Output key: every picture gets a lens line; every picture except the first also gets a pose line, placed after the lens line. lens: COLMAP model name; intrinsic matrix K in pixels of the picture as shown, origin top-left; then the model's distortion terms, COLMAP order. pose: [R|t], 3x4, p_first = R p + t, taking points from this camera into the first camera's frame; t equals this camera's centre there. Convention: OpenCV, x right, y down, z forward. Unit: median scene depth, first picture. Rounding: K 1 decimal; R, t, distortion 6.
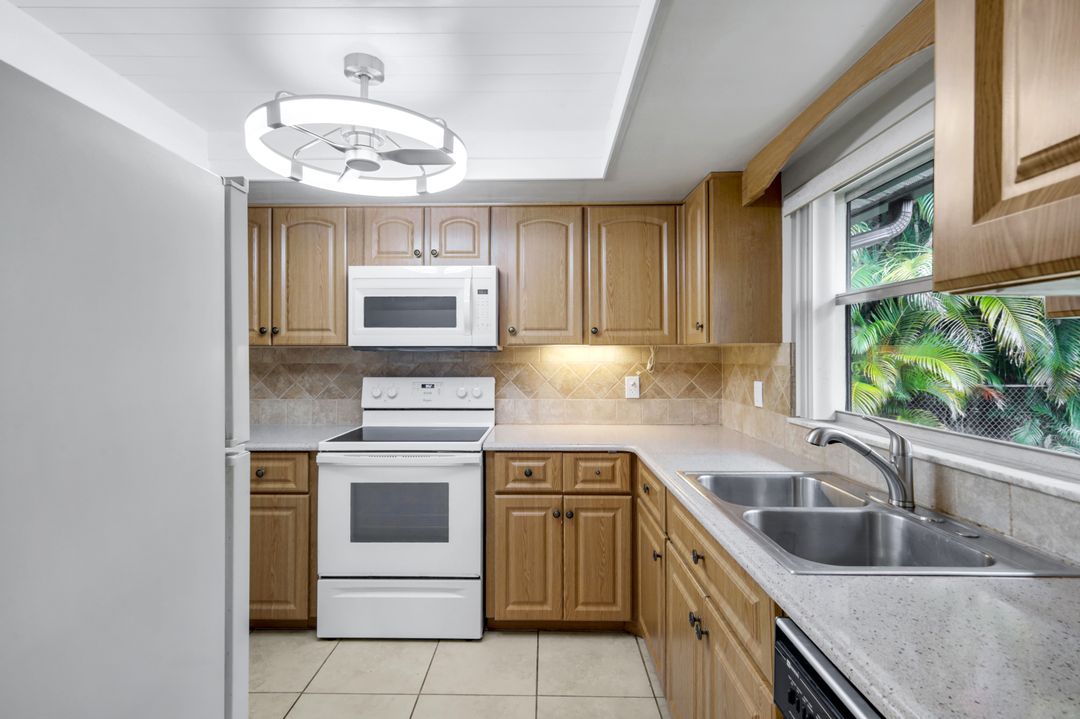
lens RADIAL K [[476.3, 0, 541.1], [0, 476.3, 358.2], [0, 0, 1]] dist [0.000626, -0.000920]
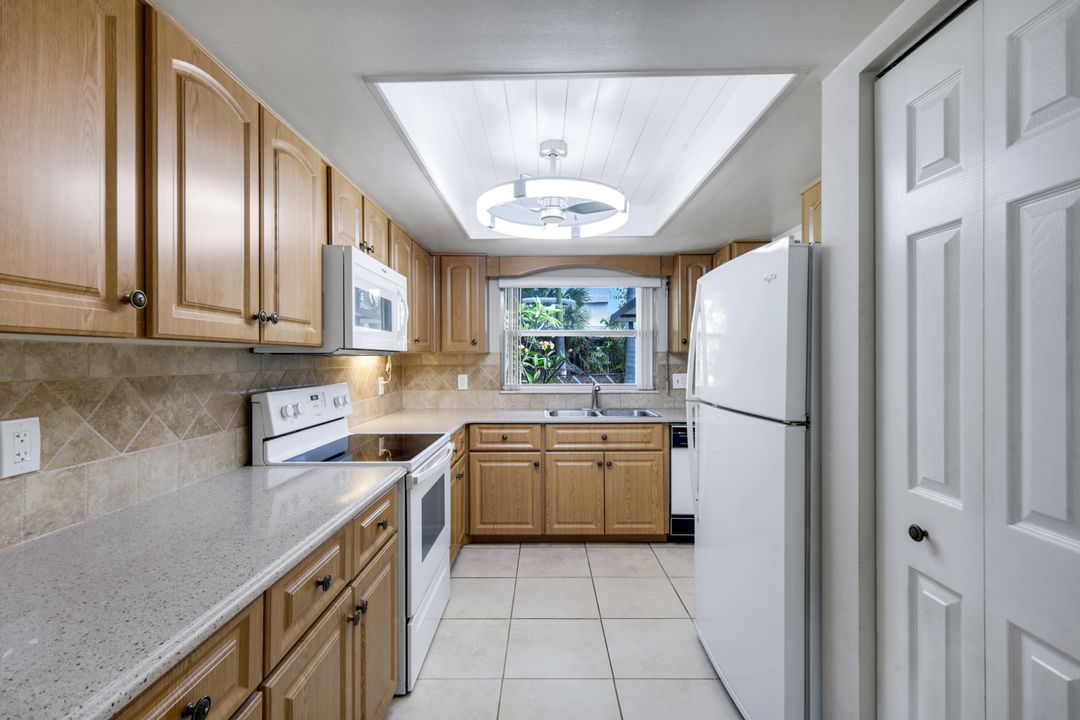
lens RADIAL K [[476.3, 0, 541.1], [0, 476.3, 358.7], [0, 0, 1]] dist [0.000626, -0.000920]
pose [[-0.004780, 0.002738, 0.999985, -1.158481], [0.011296, 0.999933, -0.002684, -0.002433], [-0.999925, 0.011283, -0.004810, 0.666746]]
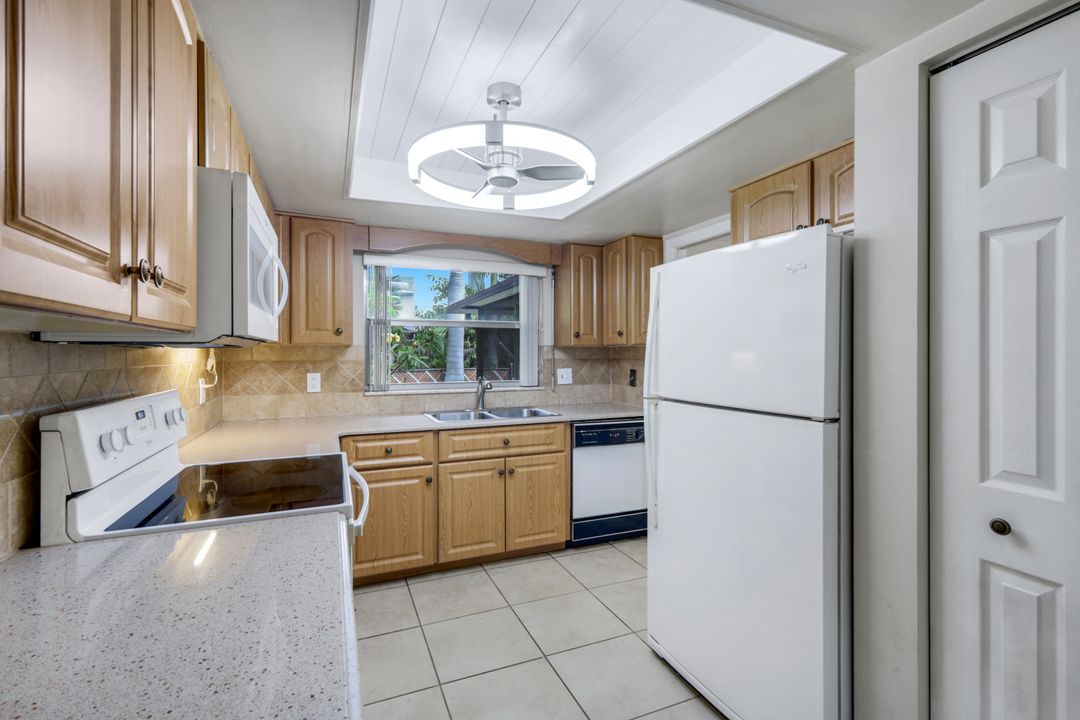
lens RADIAL K [[489.5, 0, 538.1], [0, 489.5, 351.8], [0, 0, 1]] dist [0.009645, -0.000431]
pose [[-0.400362, 0.004562, 0.916346, -0.971553], [0.009756, 0.999952, -0.000716, -0.005158], [-0.916305, 0.008653, -0.400388, 0.894235]]
